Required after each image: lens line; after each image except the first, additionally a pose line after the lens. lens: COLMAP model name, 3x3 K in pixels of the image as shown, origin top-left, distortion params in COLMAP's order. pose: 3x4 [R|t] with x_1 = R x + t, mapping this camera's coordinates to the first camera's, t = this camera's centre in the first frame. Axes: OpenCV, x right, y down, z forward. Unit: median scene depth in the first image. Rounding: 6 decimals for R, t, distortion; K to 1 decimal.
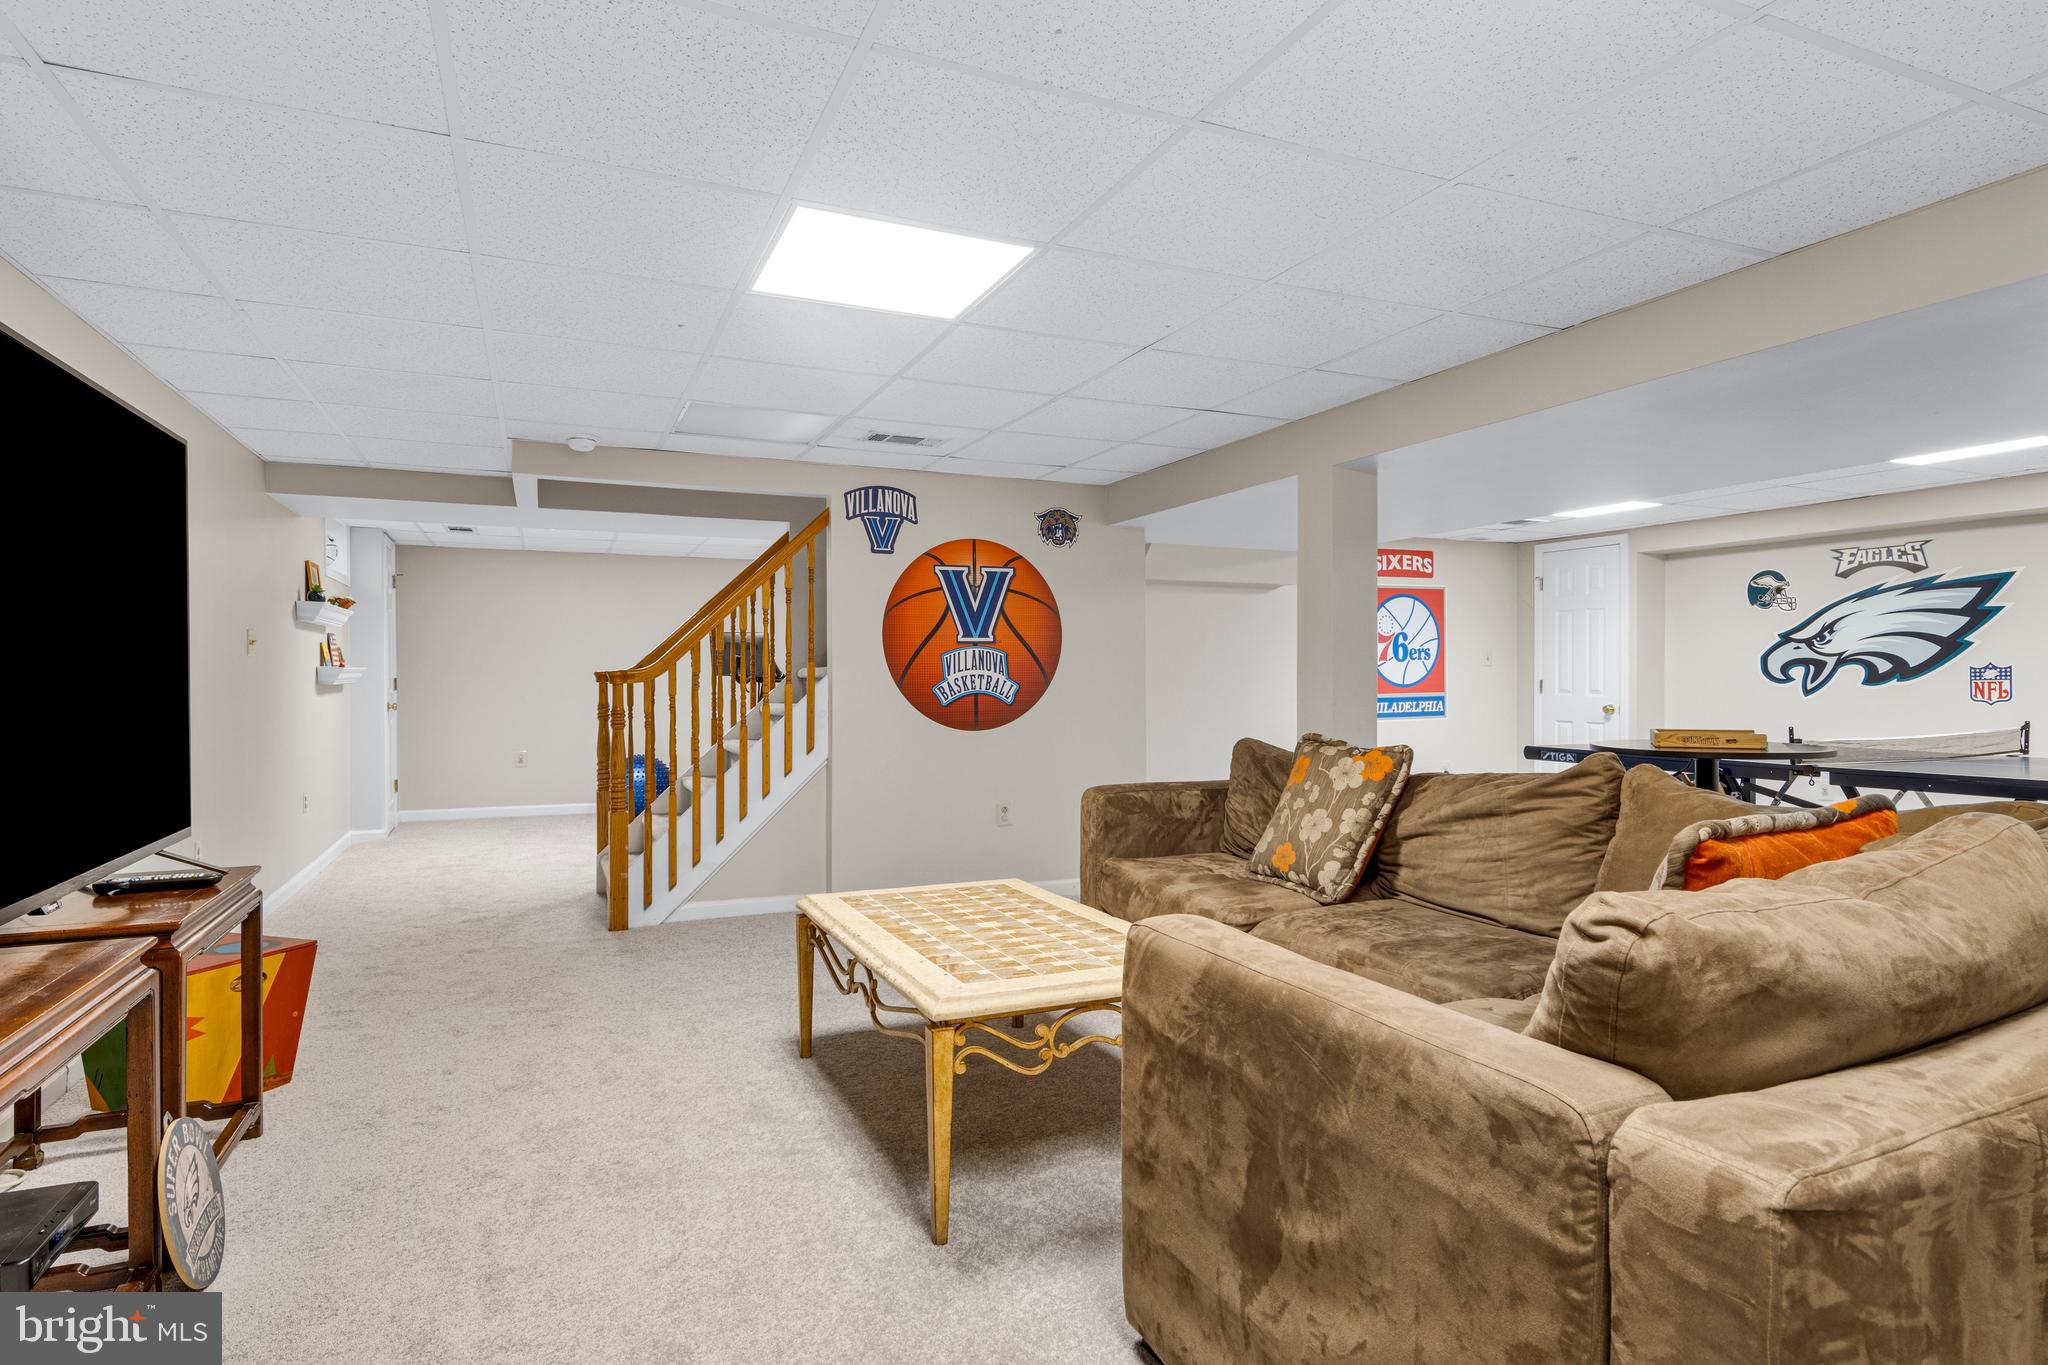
lens RADIAL K [[1107.2, 0, 1028.7], [0, 1107.2, 670.6], [0, 0, 1]] dist [0.012162, -0.002503]
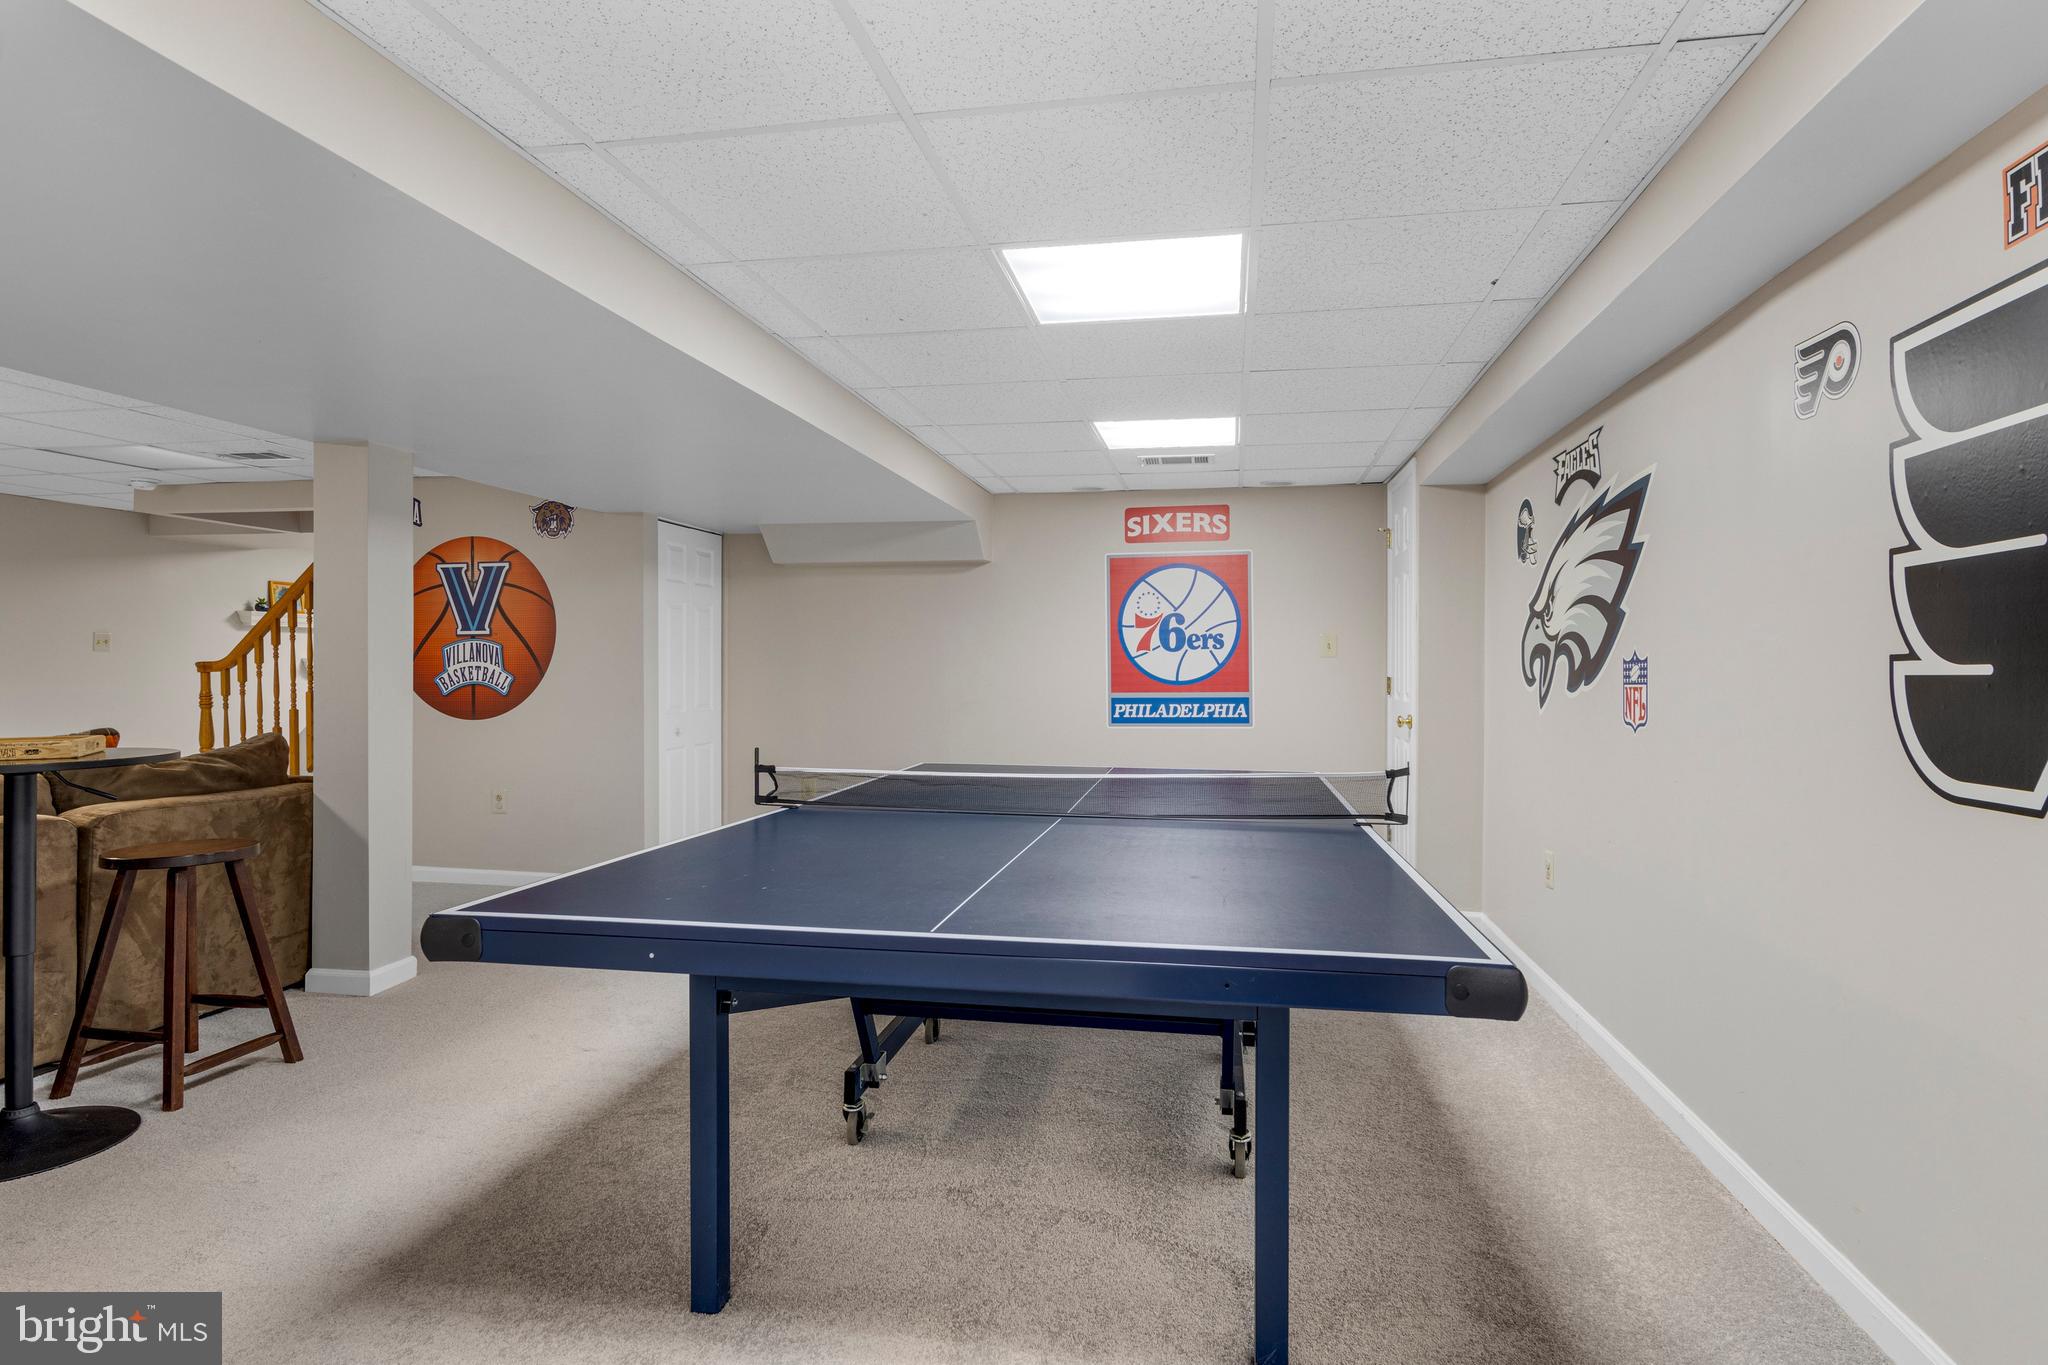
lens RADIAL K [[1107.2, 0, 1026.6], [0, 1107.2, 668.5], [0, 0, 1]] dist [0.012162, -0.002503]
pose [[0.823826, 0.004923, -0.566821, 0.952074], [-0.001336, 0.999976, 0.006744, -0.001875], [0.566841, -0.004799, 0.823814, 0.421771]]
